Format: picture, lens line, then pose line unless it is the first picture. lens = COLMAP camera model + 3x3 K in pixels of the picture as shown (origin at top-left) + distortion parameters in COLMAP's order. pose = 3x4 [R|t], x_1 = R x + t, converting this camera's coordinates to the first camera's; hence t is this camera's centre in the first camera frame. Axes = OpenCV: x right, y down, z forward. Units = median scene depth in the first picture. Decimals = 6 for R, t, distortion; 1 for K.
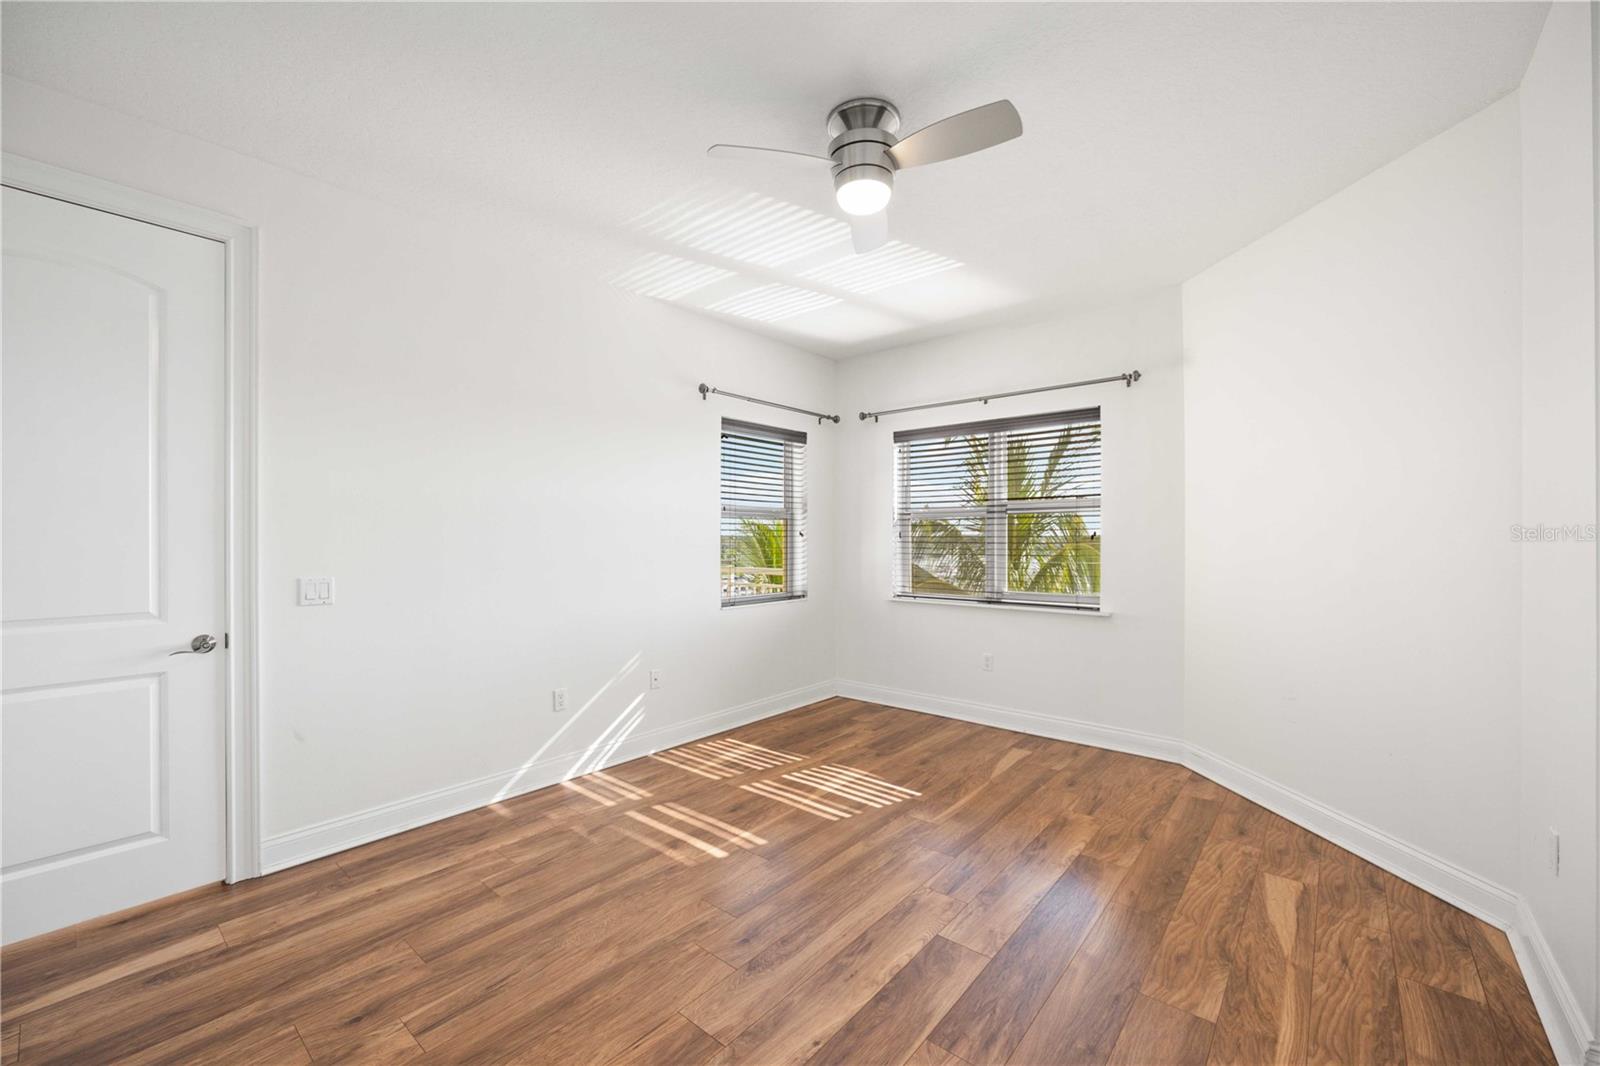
lens RADIAL K [[642.5, 0, 806.4], [0, 642.5, 539.5], [0, 0, 1]] dist [-0.002926, 0.001129]
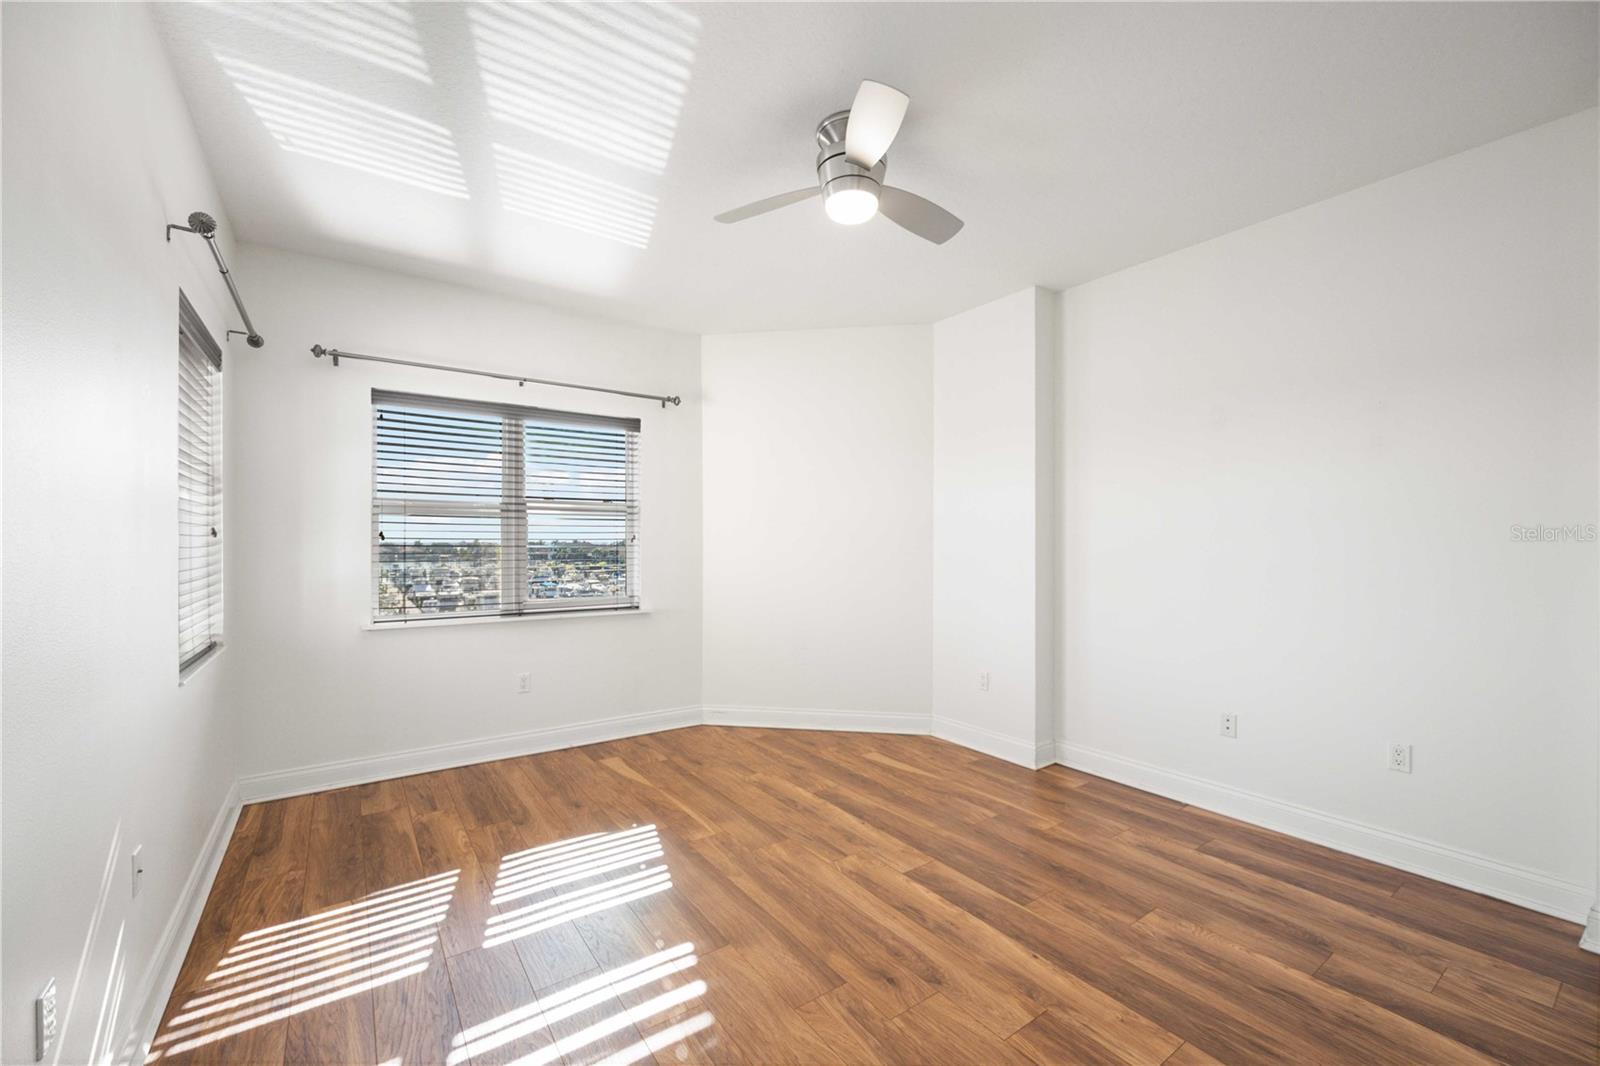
lens RADIAL K [[642.5, 0, 814.2], [0, 642.5, 527.2], [0, 0, 1]] dist [-0.002926, 0.001129]
pose [[0.240158, 0.024312, 0.970429, -0.676128], [-0.000983, 0.999692, -0.024802, 0.002304], [-0.970733, 0.005003, 0.240108, 0.584771]]
